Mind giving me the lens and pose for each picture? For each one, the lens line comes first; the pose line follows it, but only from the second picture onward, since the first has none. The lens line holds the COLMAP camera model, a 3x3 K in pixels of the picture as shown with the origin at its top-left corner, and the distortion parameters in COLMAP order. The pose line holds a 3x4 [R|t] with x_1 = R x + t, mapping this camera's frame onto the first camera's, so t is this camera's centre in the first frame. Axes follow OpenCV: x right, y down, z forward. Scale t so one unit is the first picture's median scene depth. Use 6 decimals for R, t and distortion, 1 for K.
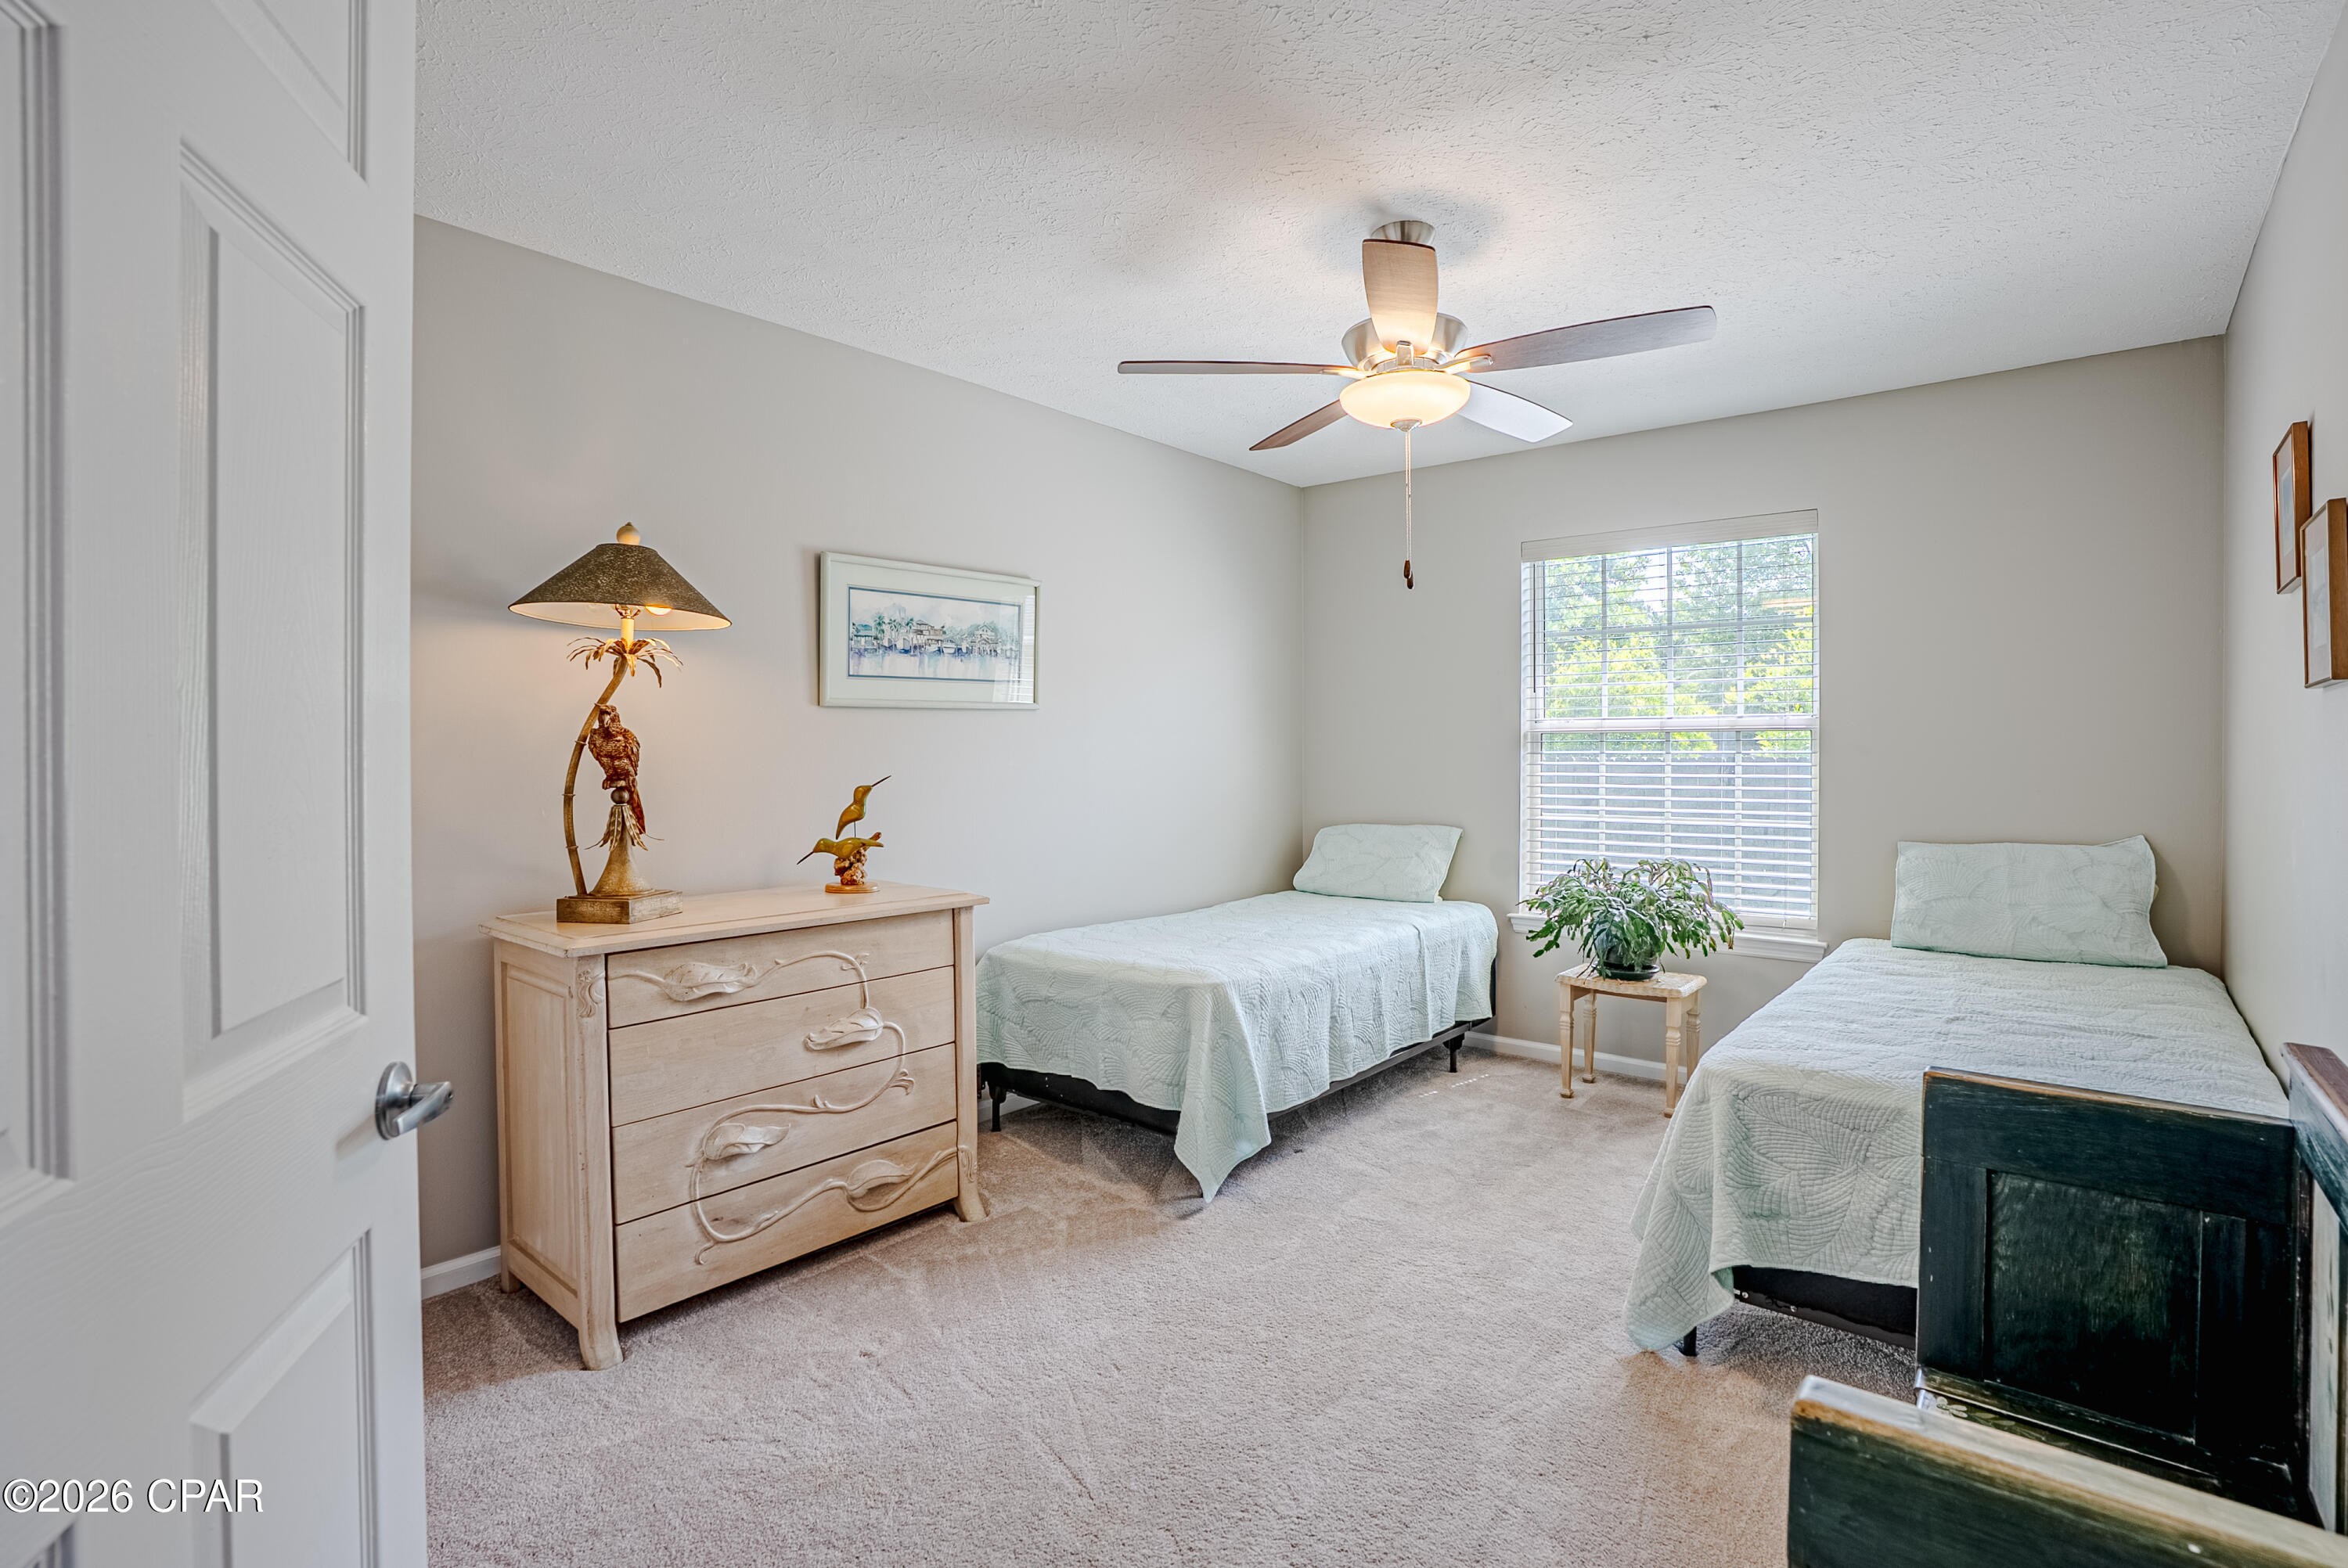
lens RADIAL K [[1111.2, 0, 1174.7], [0, 1111.2, 781.2], [0, 0, 1]] dist [-0.014655, 0.003008]
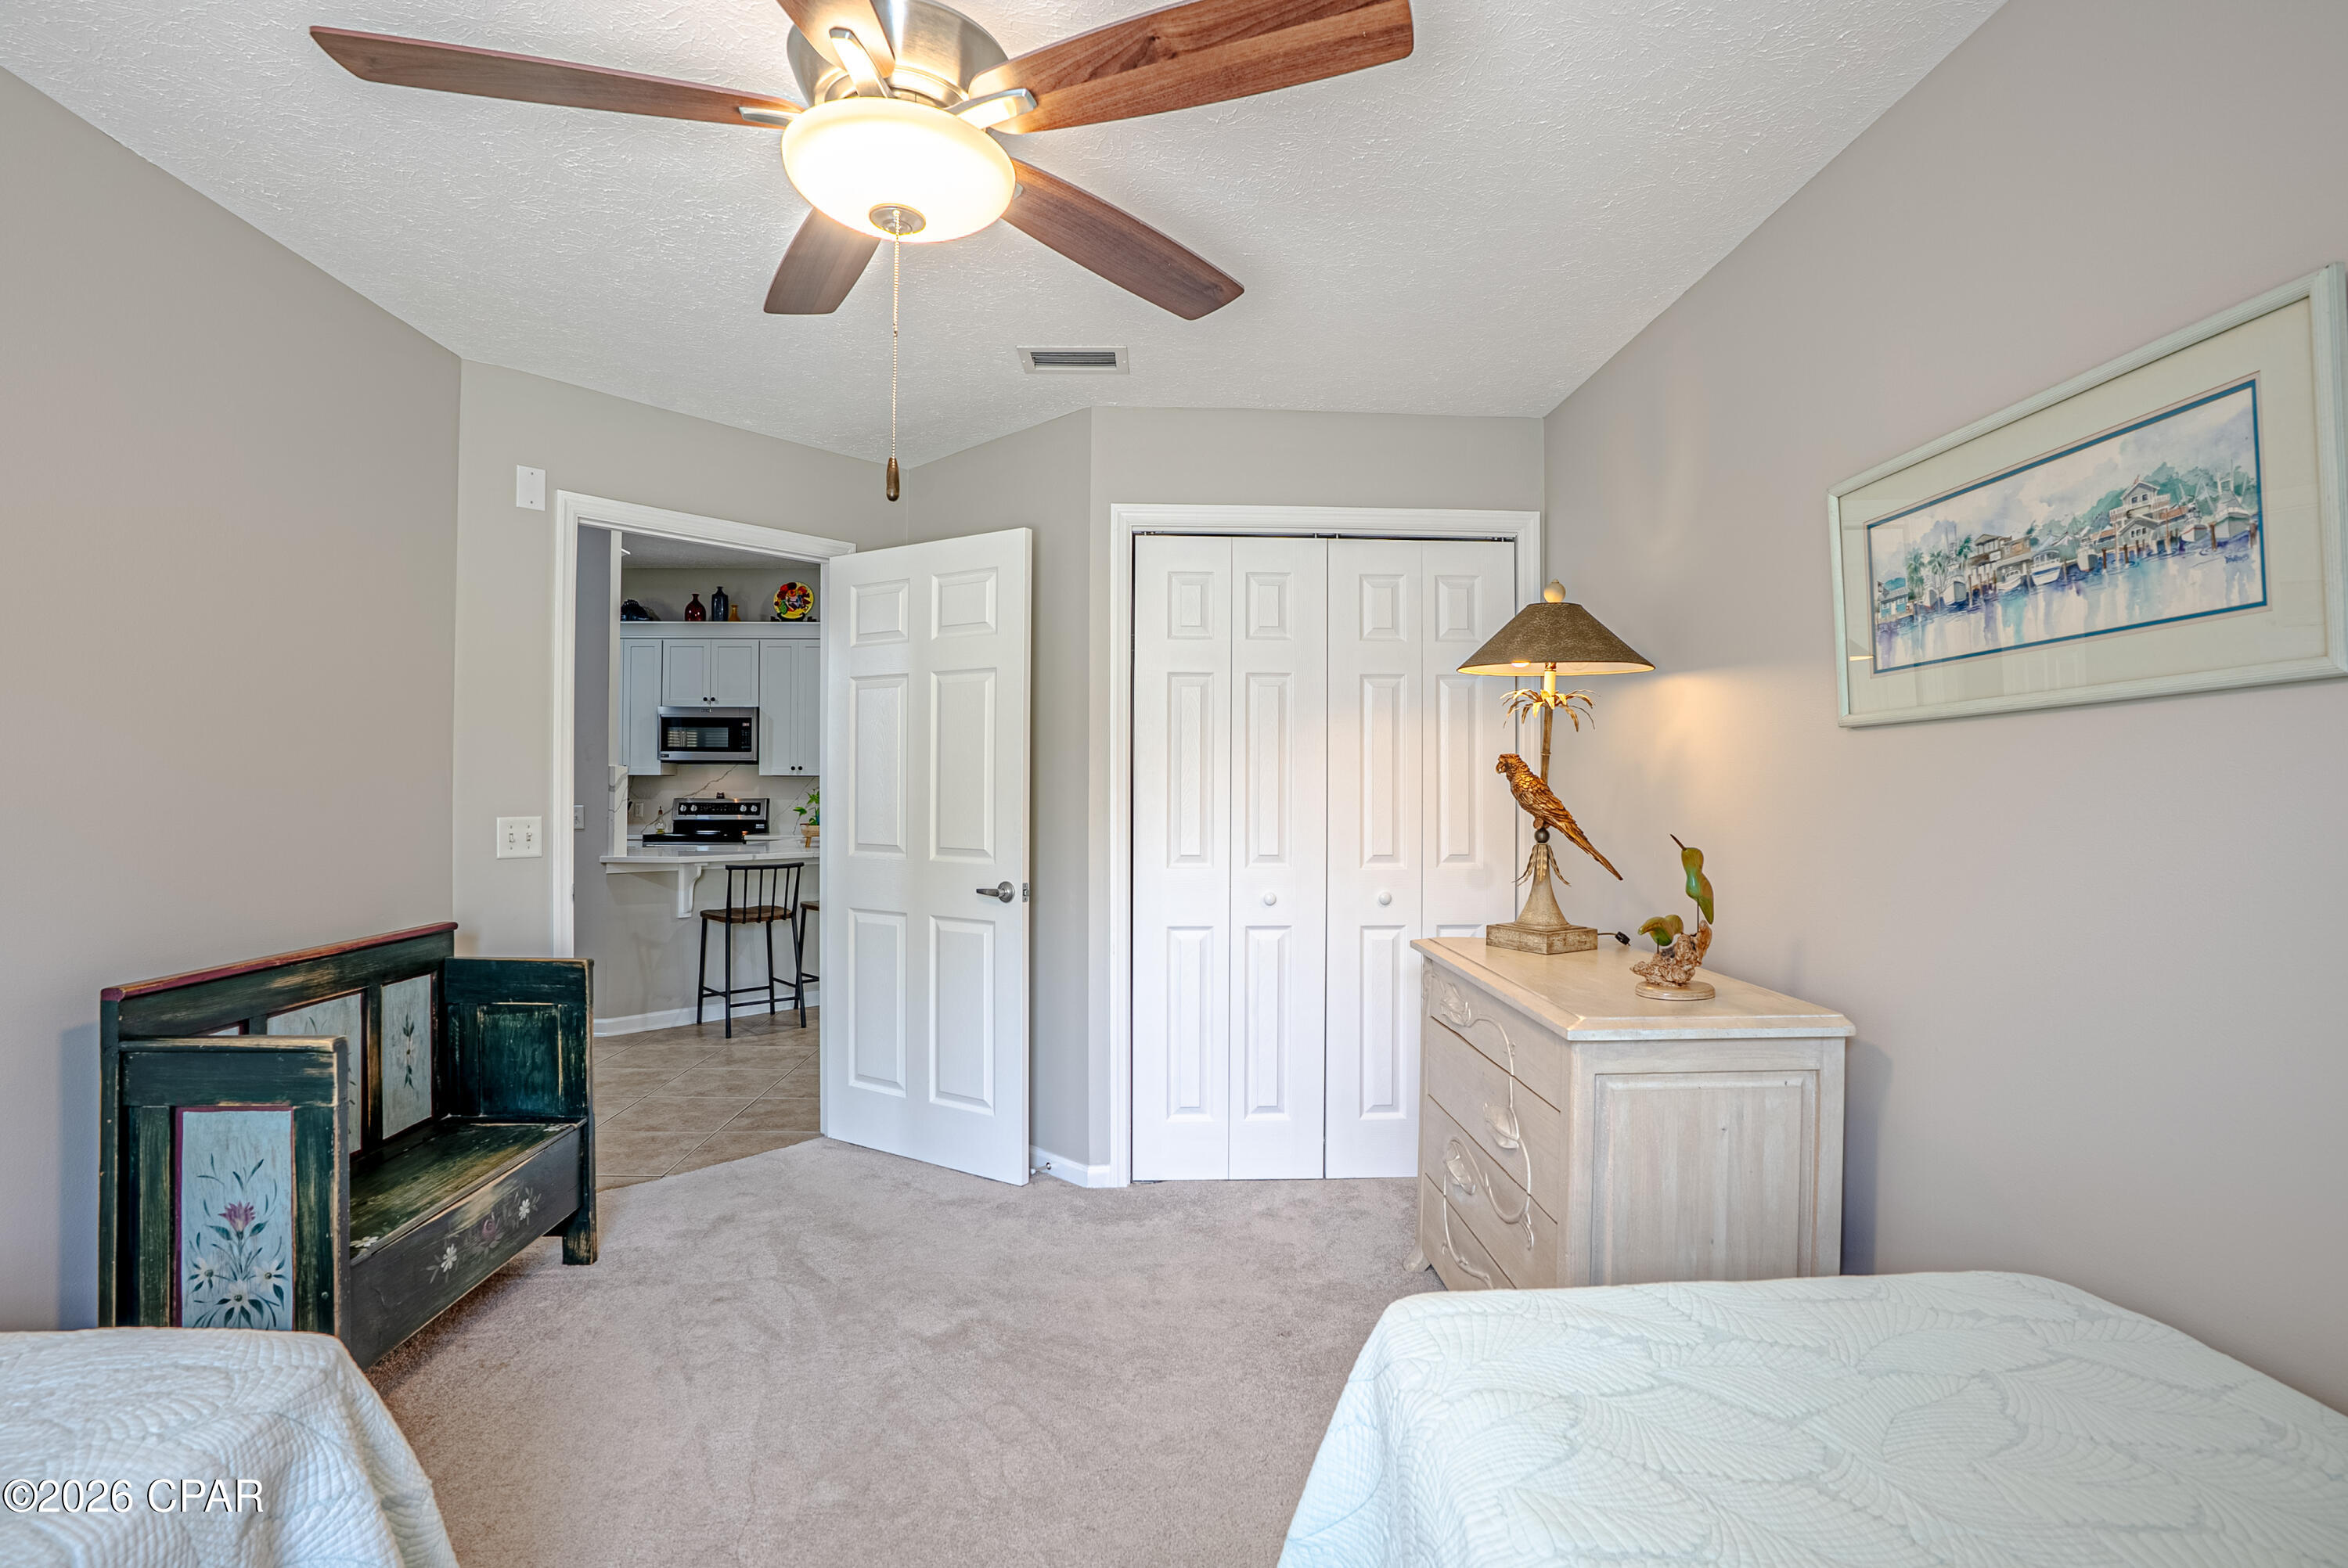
lens RADIAL K [[1111.2, 0, 1172.4], [0, 1111.2, 776.6], [0, 0, 1]] dist [-0.014655, 0.003008]
pose [[-0.720808, 0.003405, -0.693127, 0.366152], [-0.006199, 0.999916, 0.011358, -0.042236], [0.693108, 0.012484, -0.720726, 1.109382]]
